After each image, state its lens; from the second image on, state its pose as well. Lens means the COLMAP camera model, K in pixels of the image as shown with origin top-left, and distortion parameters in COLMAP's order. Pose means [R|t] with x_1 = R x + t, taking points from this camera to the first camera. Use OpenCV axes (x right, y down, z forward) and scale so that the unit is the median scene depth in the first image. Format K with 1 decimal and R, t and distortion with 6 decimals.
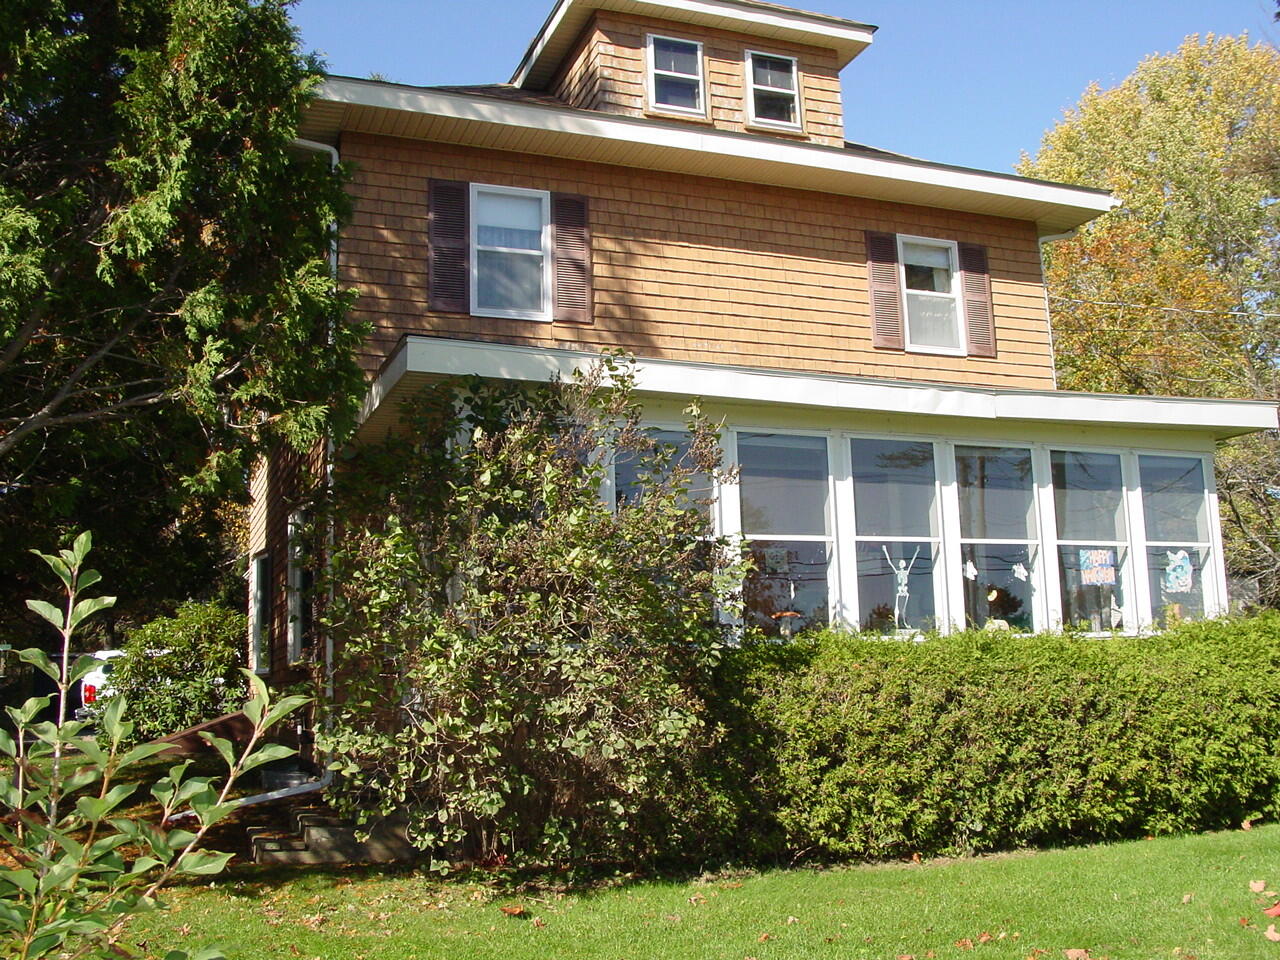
lens RADIAL K [[1257.9, 0, 640.0], [0, 1257.9, 480.0], [0, 0, 1]] dist [-0.130809, 0.008306]
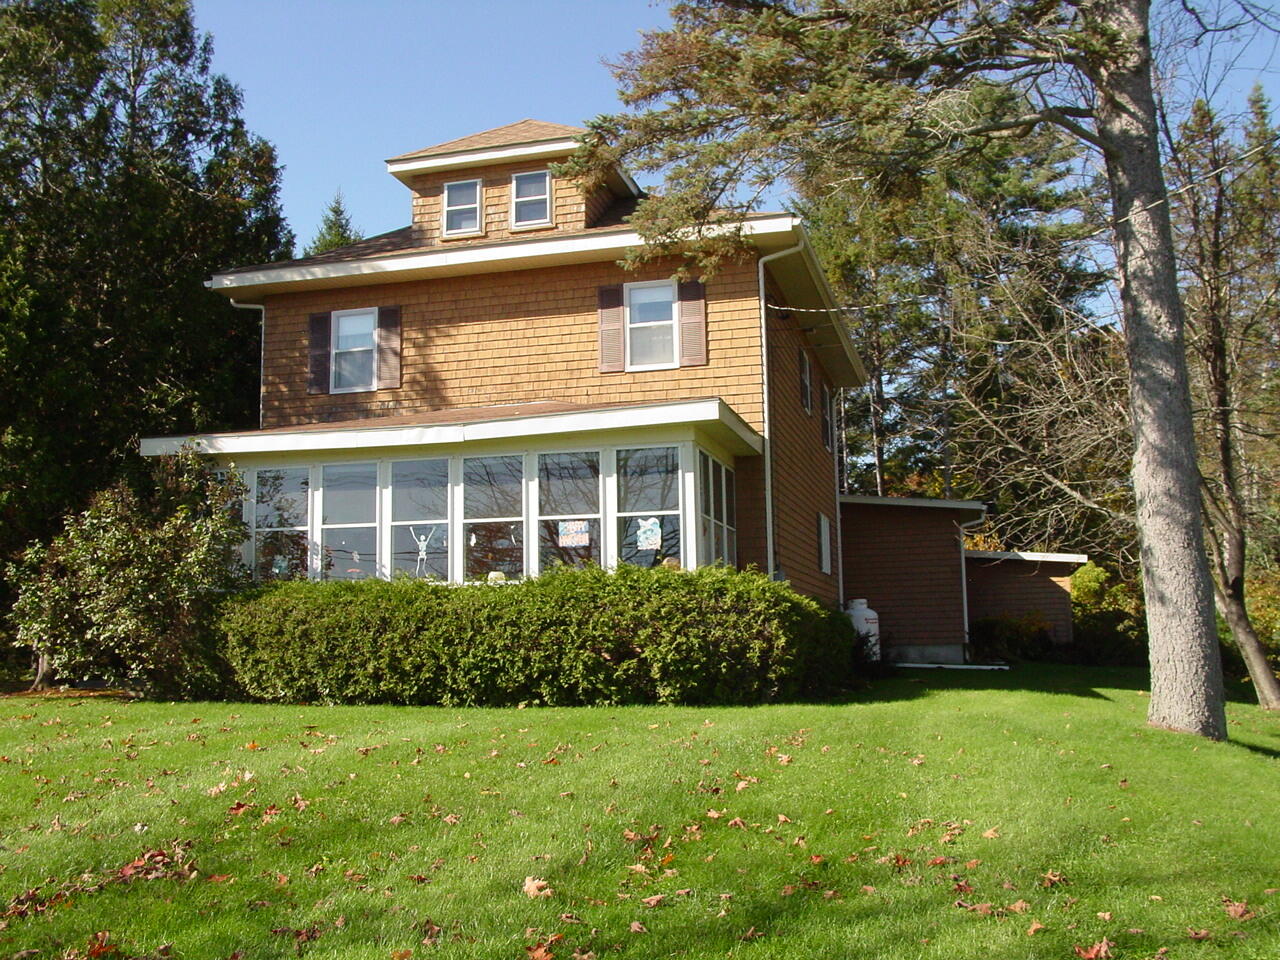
lens RADIAL K [[1257.9, 0, 640.0], [0, 1257.9, 480.0], [0, 0, 1]] dist [-0.130809, 0.008306]
pose [[0.809895, -0.065103, -0.582951, 1.111769], [0.085251, 0.996334, 0.007170, 0.004727], [0.580347, -0.055504, 0.812476, -0.108170]]
